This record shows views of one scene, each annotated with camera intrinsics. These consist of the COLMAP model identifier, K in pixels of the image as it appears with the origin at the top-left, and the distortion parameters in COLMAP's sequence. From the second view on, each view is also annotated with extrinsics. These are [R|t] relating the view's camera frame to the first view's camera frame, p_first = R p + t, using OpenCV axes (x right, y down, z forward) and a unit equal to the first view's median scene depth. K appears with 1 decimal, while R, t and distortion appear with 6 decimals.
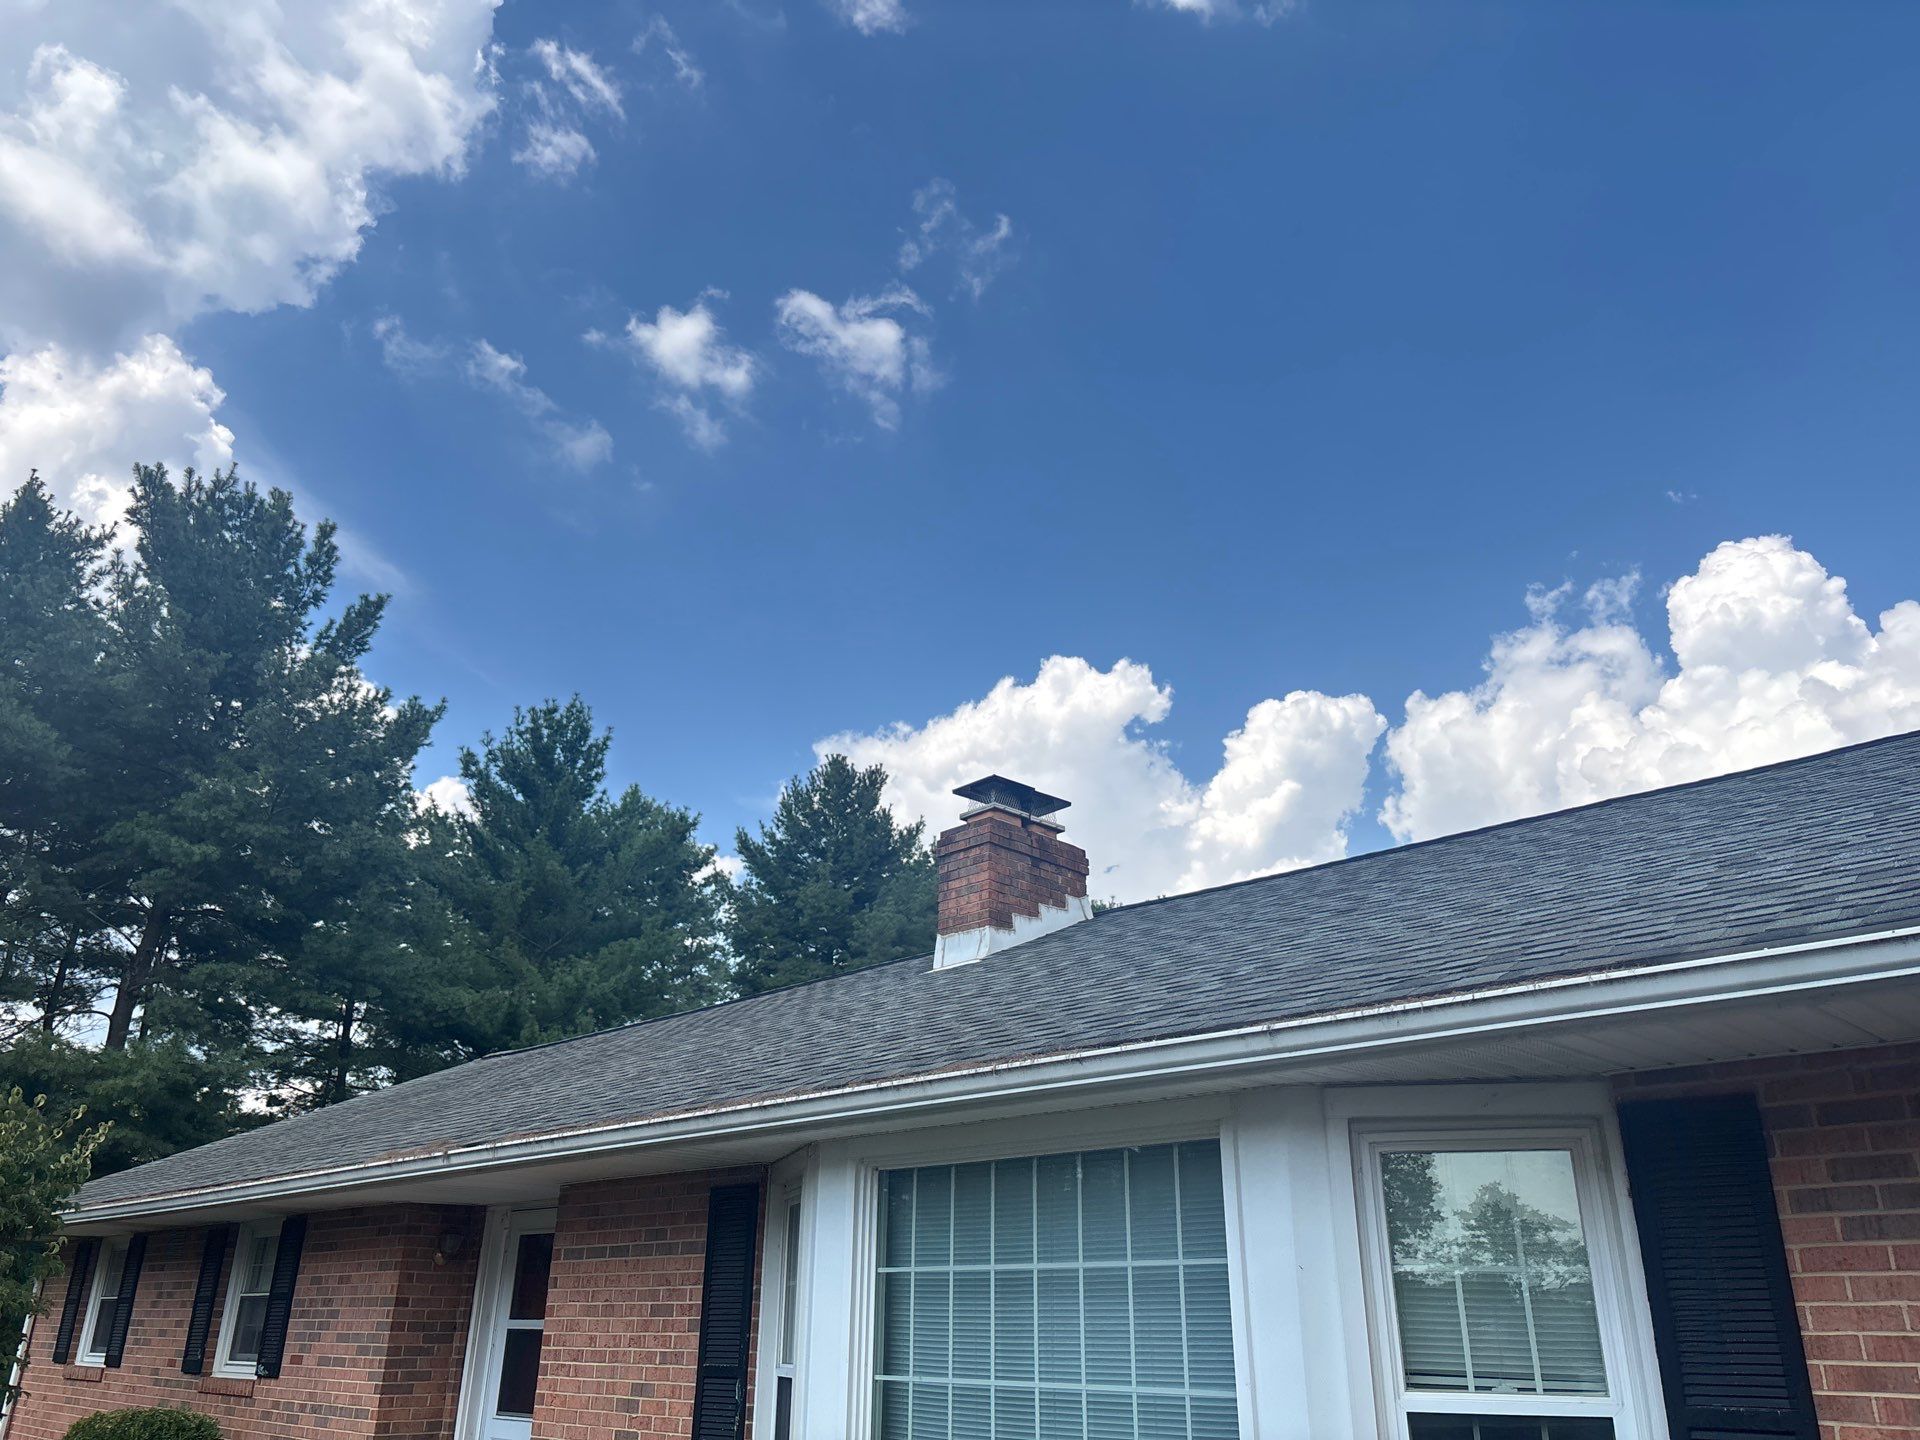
lens RADIAL K [[1473.4, 0, 960.0], [0, 1473.4, 720.0], [0, 0, 1]] dist [0.033764, -0.026256]
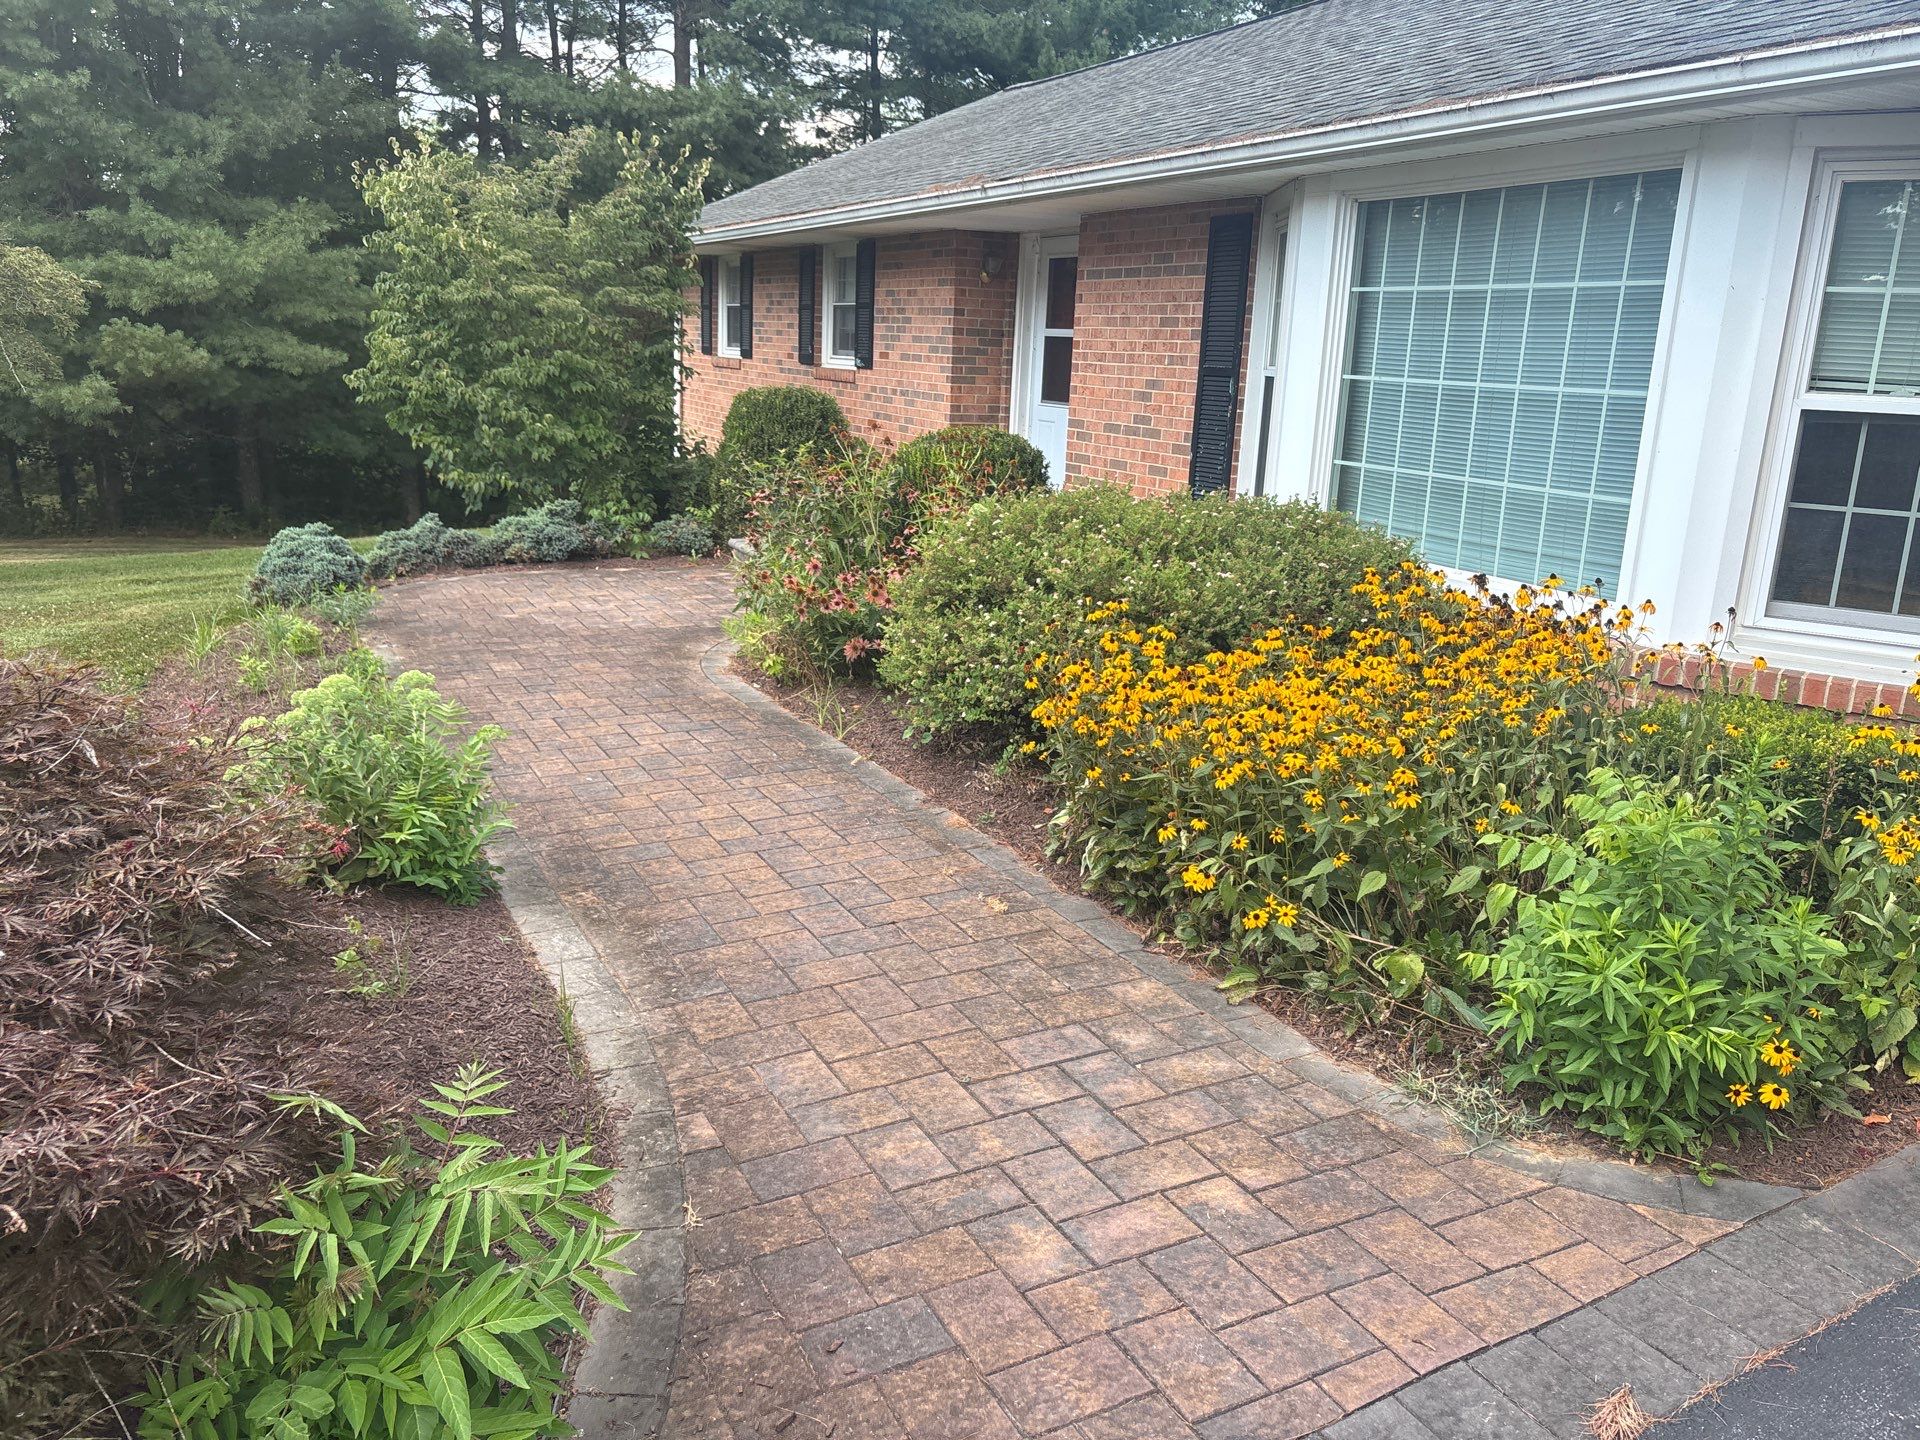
lens RADIAL K [[1473.4, 0, 960.0], [0, 1473.4, 720.0], [0, 0, 1]] dist [0.033764, -0.026256]
pose [[0.945564, 0.106187, -0.307623, 0.023009], [0.096549, 0.811177, 0.576775, -0.024857], [0.310783, -0.575079, 0.756768, -0.078438]]
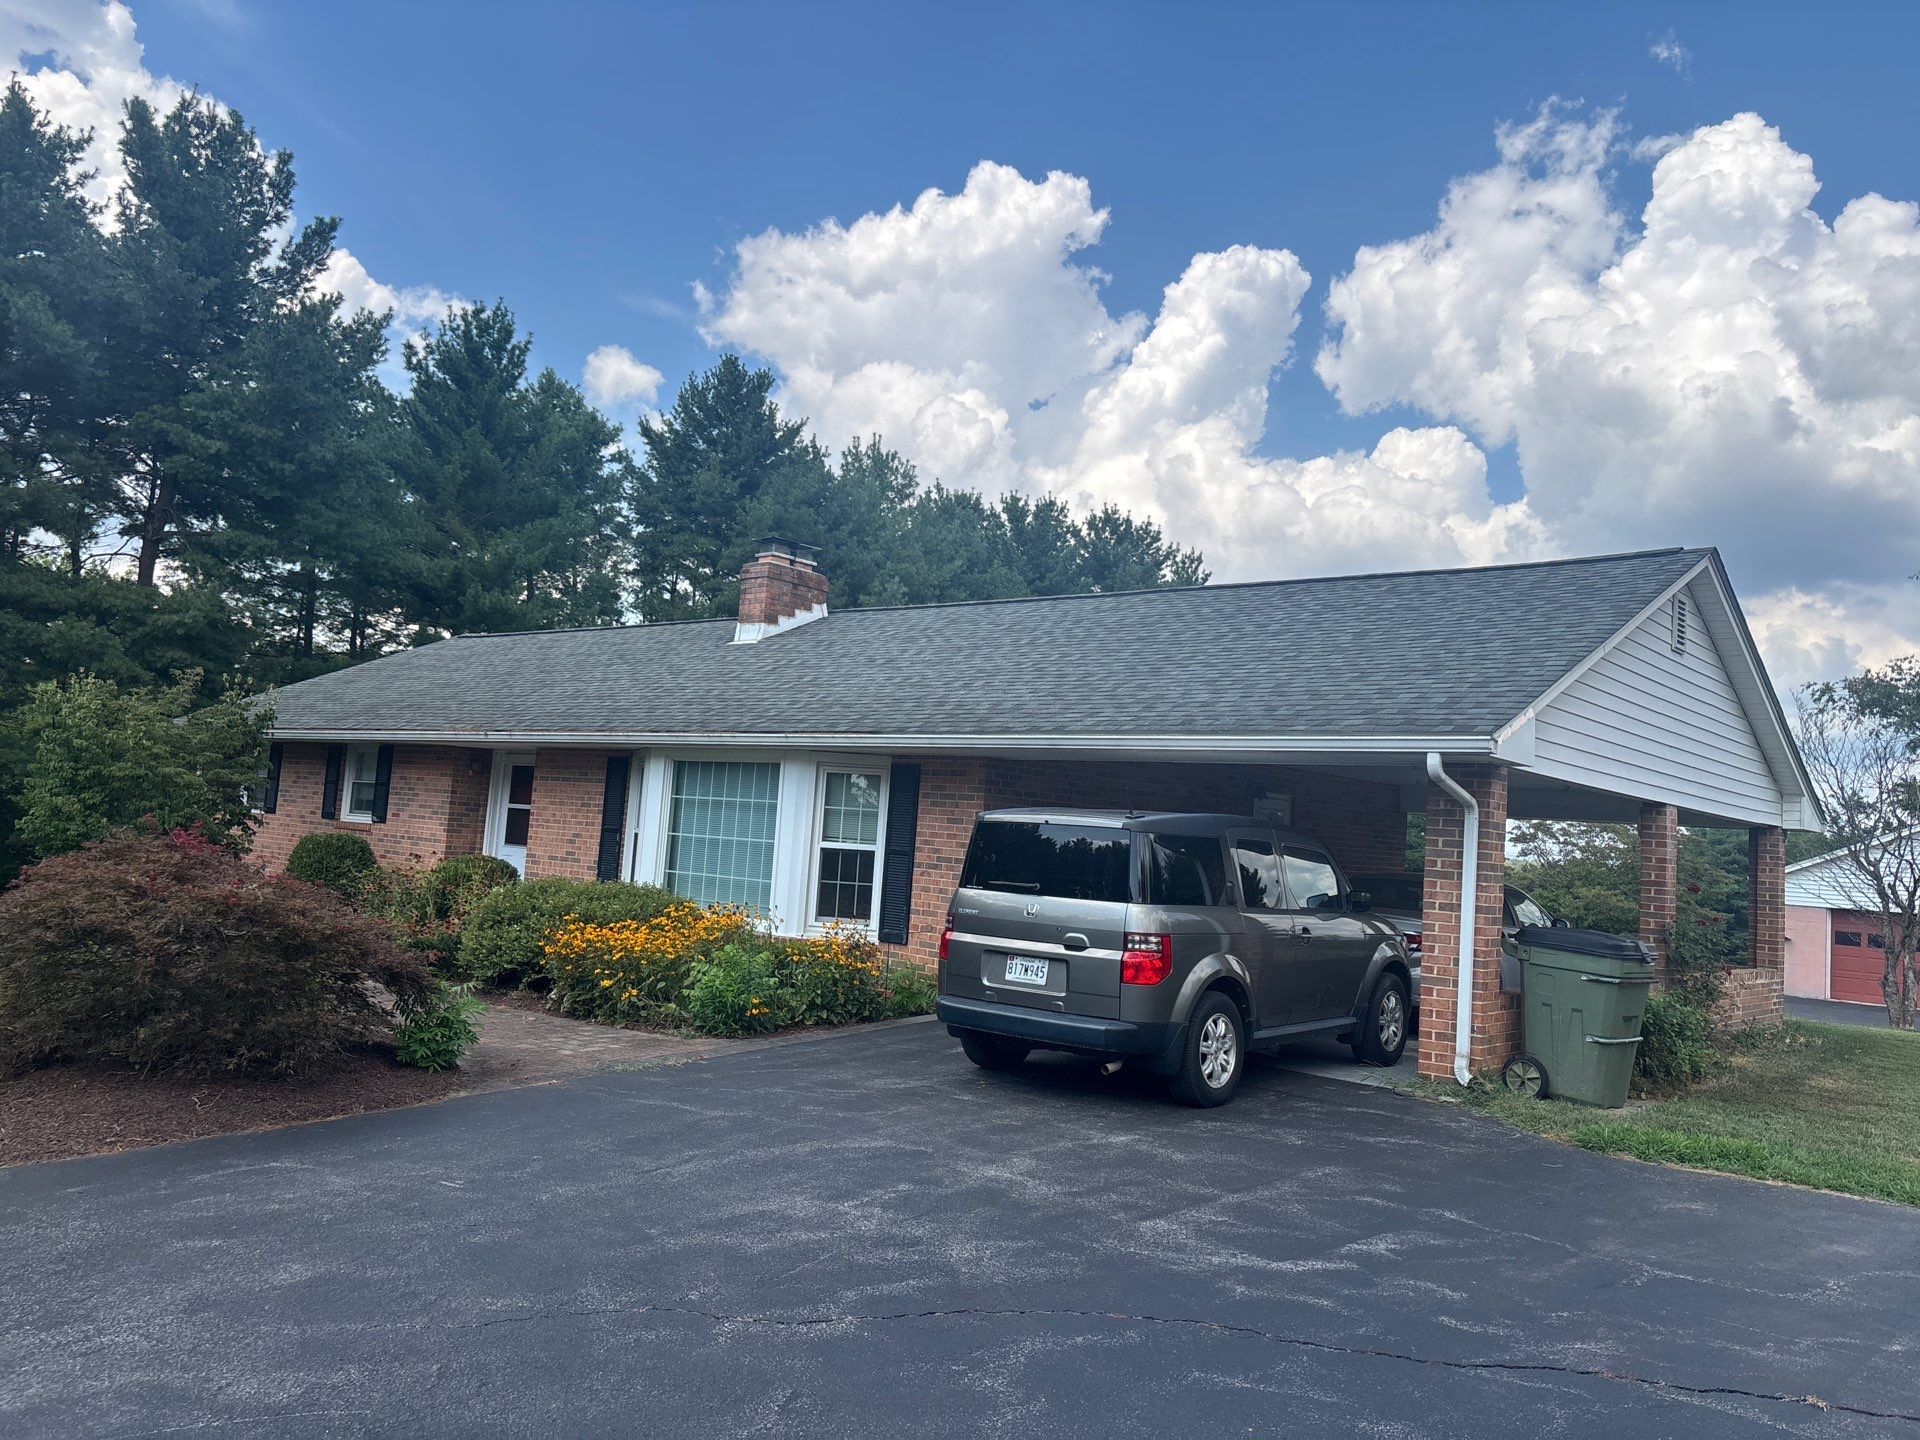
lens RADIAL K [[1431.8, 0, 960.0], [0, 1431.8, 720.0], [0, 0, 1]] dist [-0.013578, 0.049922]
pose [[0.995268, 0.061309, 0.075389, 0.125111], [-0.081560, 0.948815, 0.305120, -0.279965], [-0.052824, -0.309825, 0.949325, -0.682030]]
